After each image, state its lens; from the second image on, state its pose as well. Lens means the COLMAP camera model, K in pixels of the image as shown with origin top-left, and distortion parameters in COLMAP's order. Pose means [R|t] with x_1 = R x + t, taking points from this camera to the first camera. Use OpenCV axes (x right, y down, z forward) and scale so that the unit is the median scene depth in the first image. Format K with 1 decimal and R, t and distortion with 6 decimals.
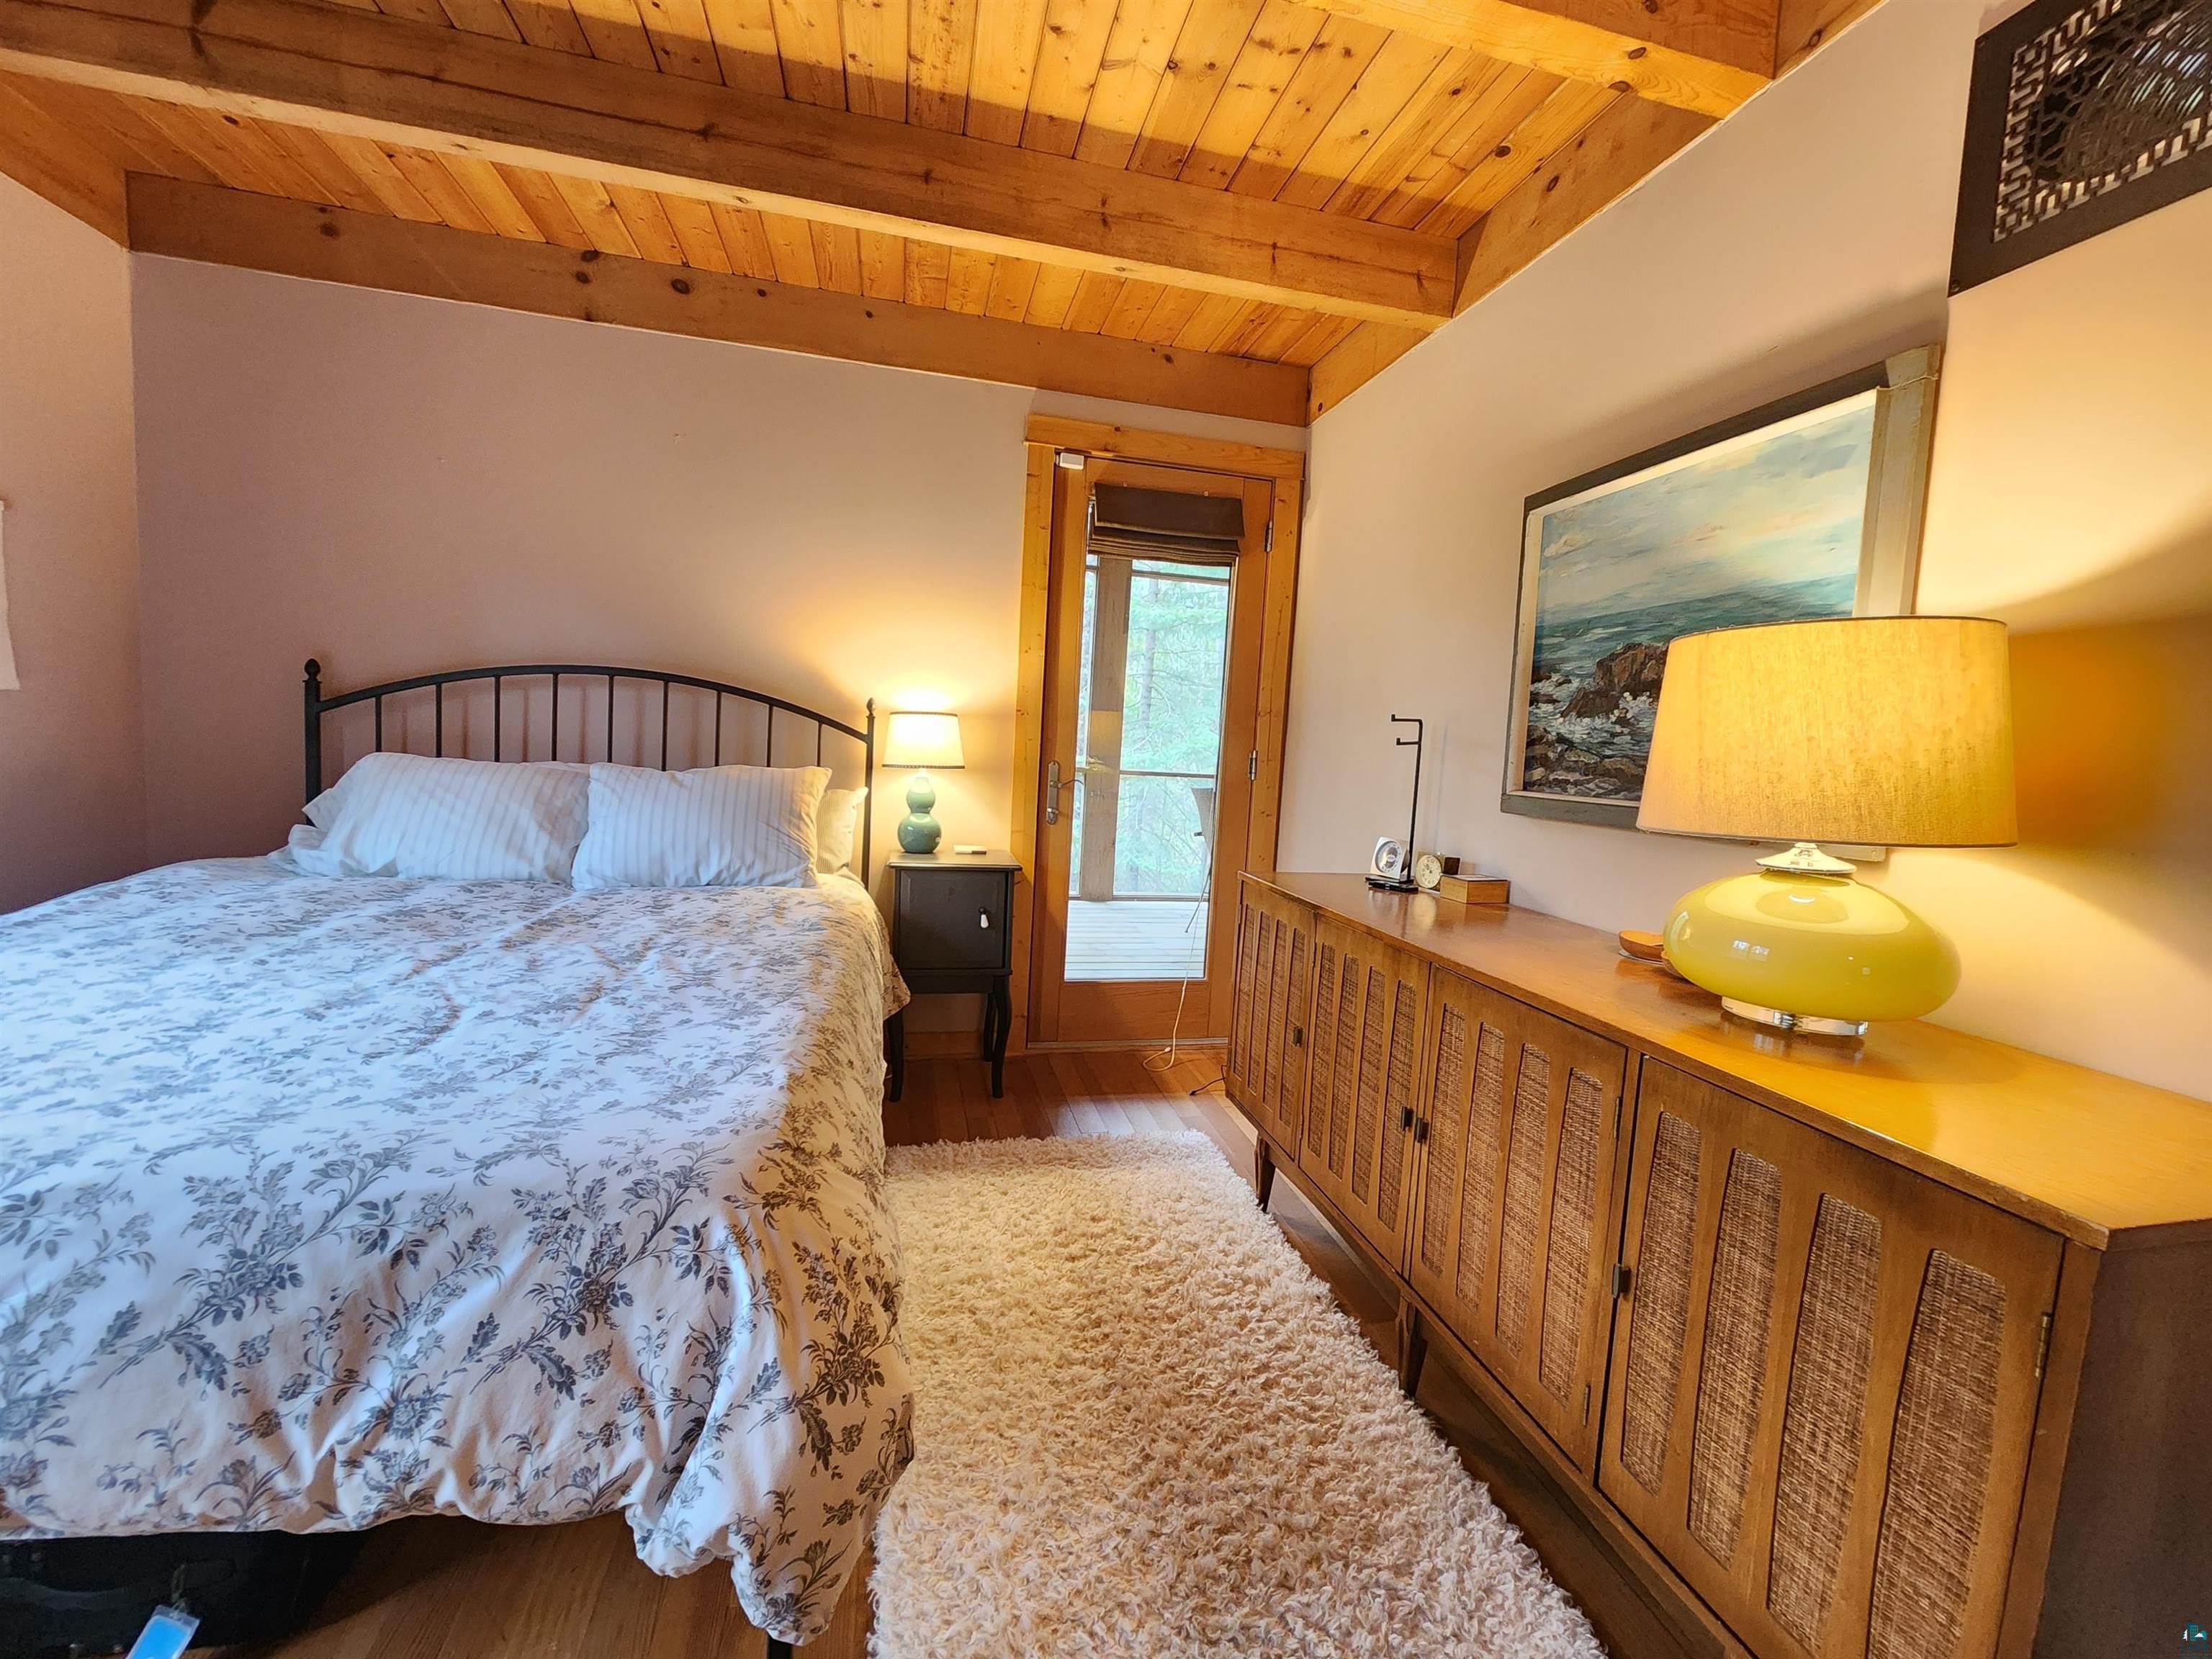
lens RADIAL K [[887.8, 0, 1116.1], [0, 887.8, 818.7], [0, 0, 1]] dist [-0.000022, -0.000605]
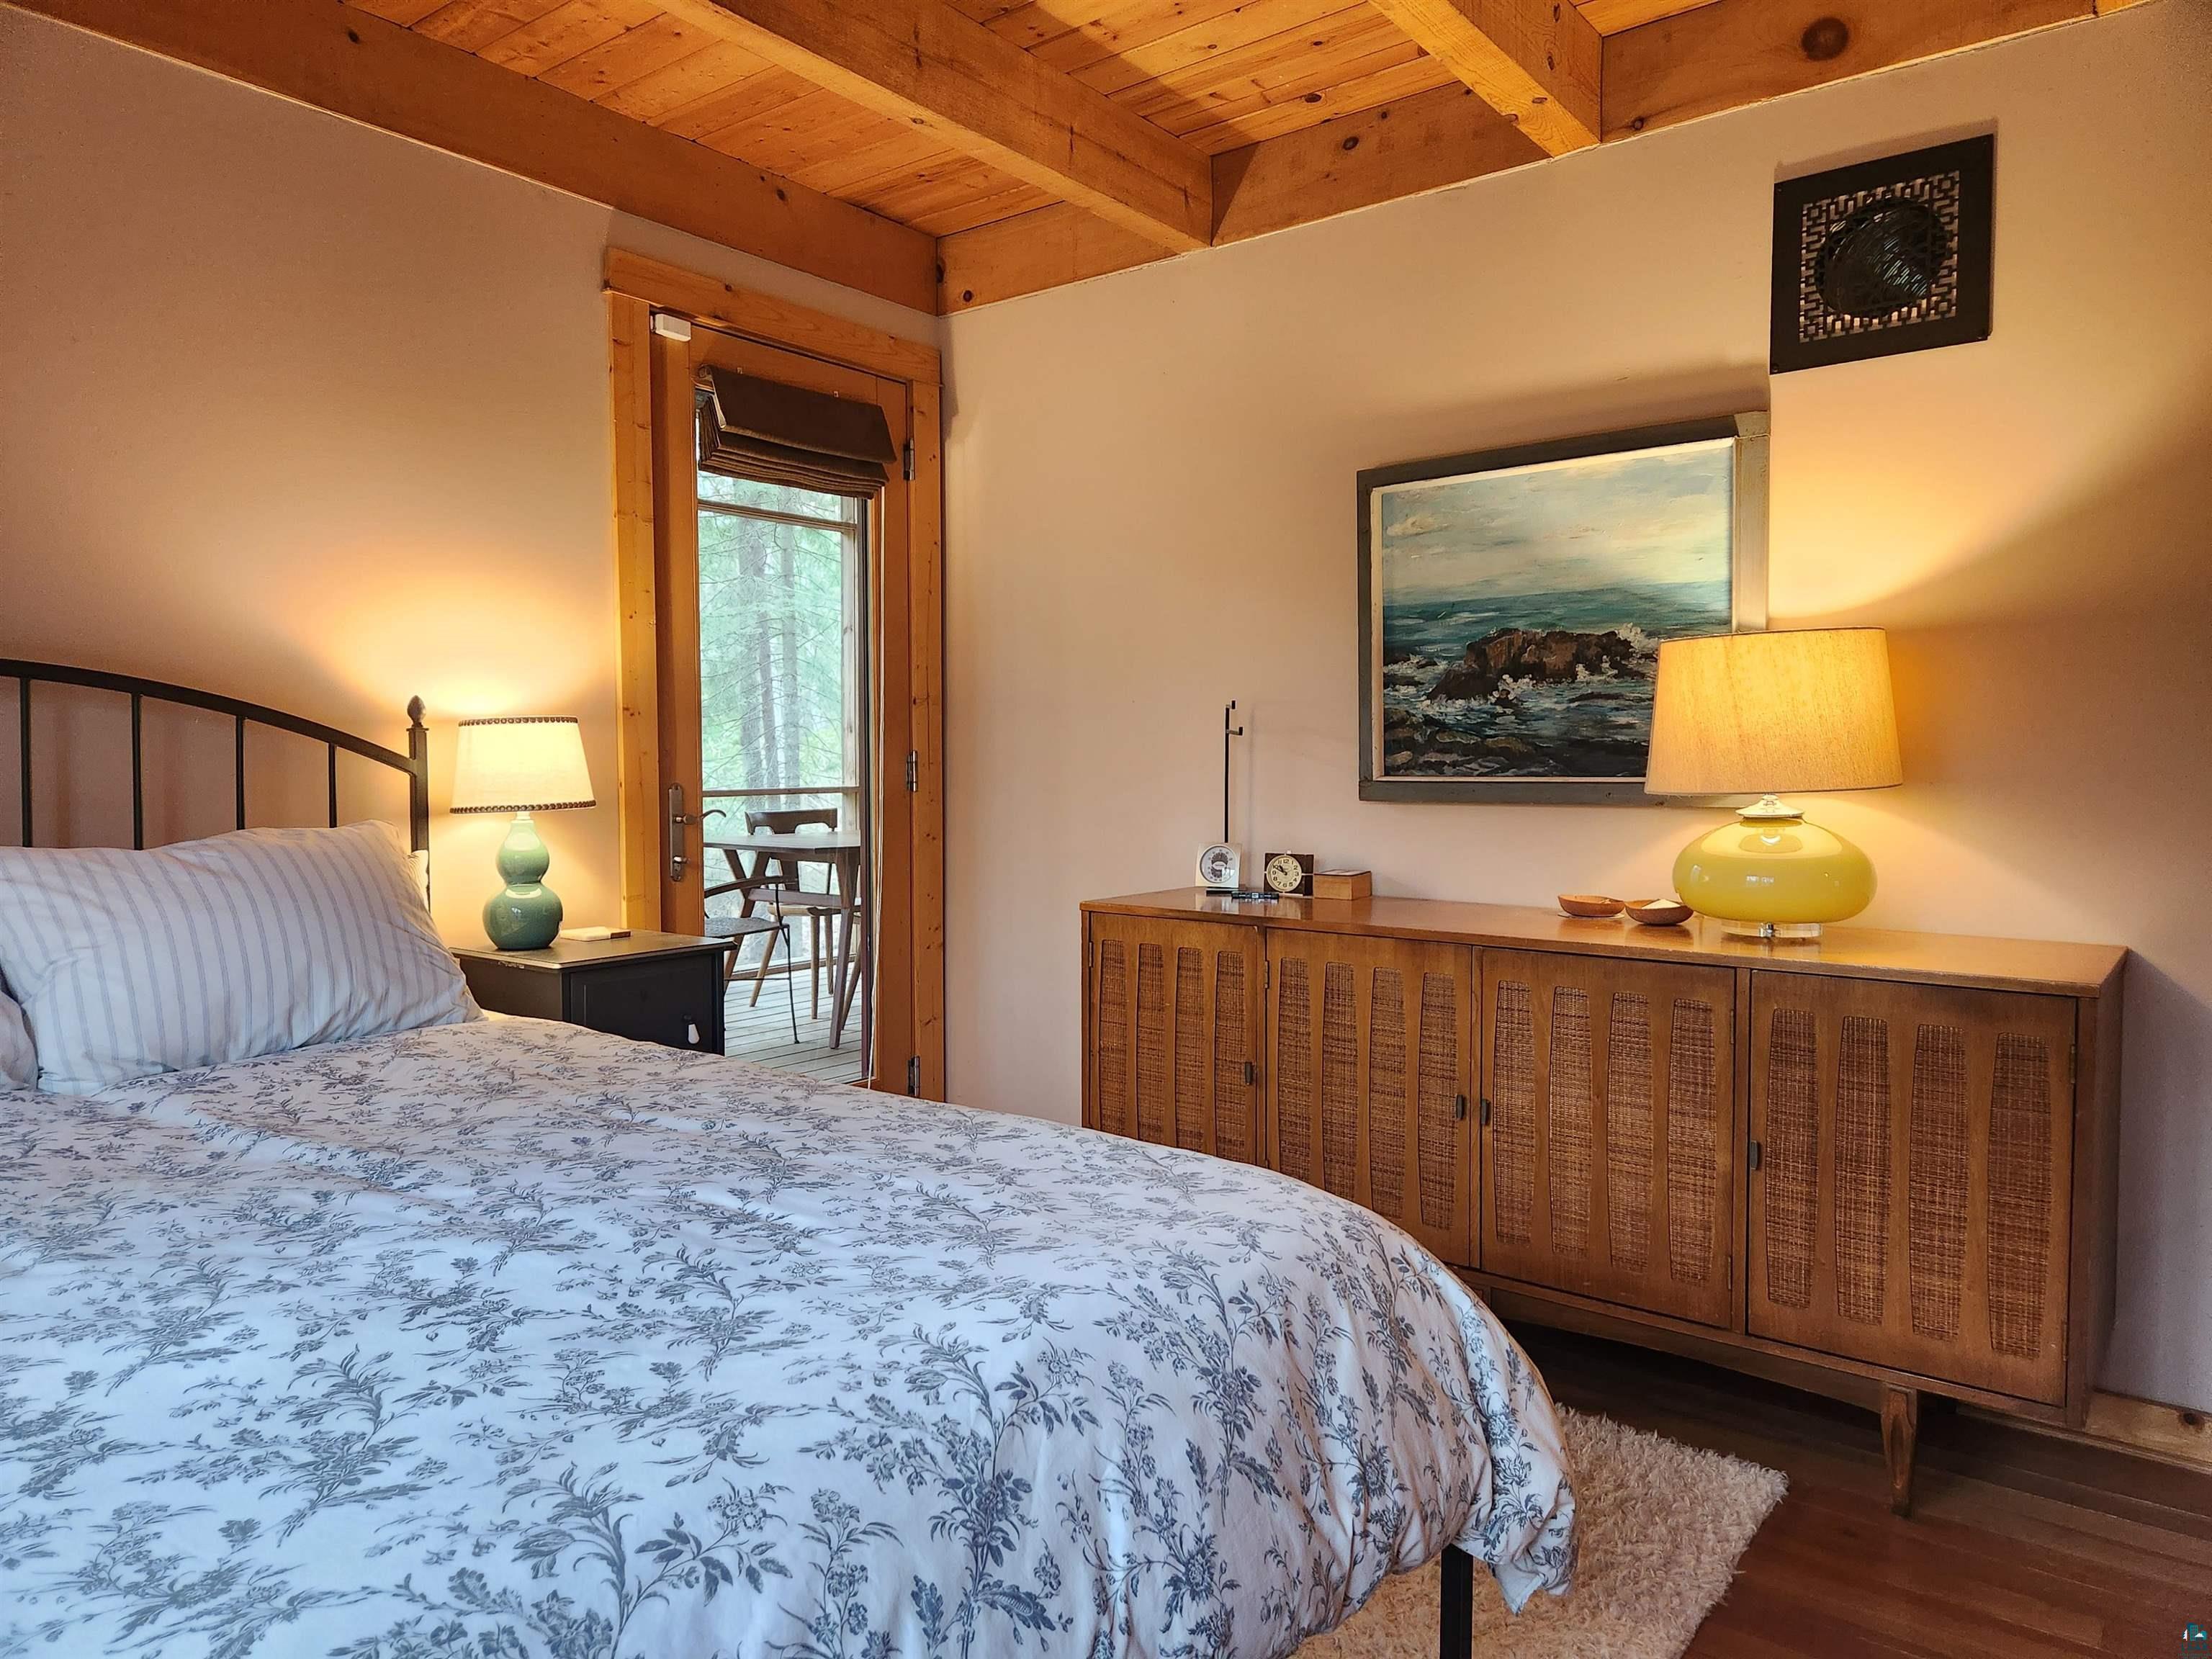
lens RADIAL K [[1441.9, 0, 1101.1], [0, 1441.9, 818.1], [0, 0, 1]] dist [0.073979, -0.041855]
pose [[0.783333, -0.083807, 0.615927, -0.825185], [0.097655, 0.995157, 0.011212, -0.037326], [-0.613884, 0.051366, 0.787723, -0.047699]]
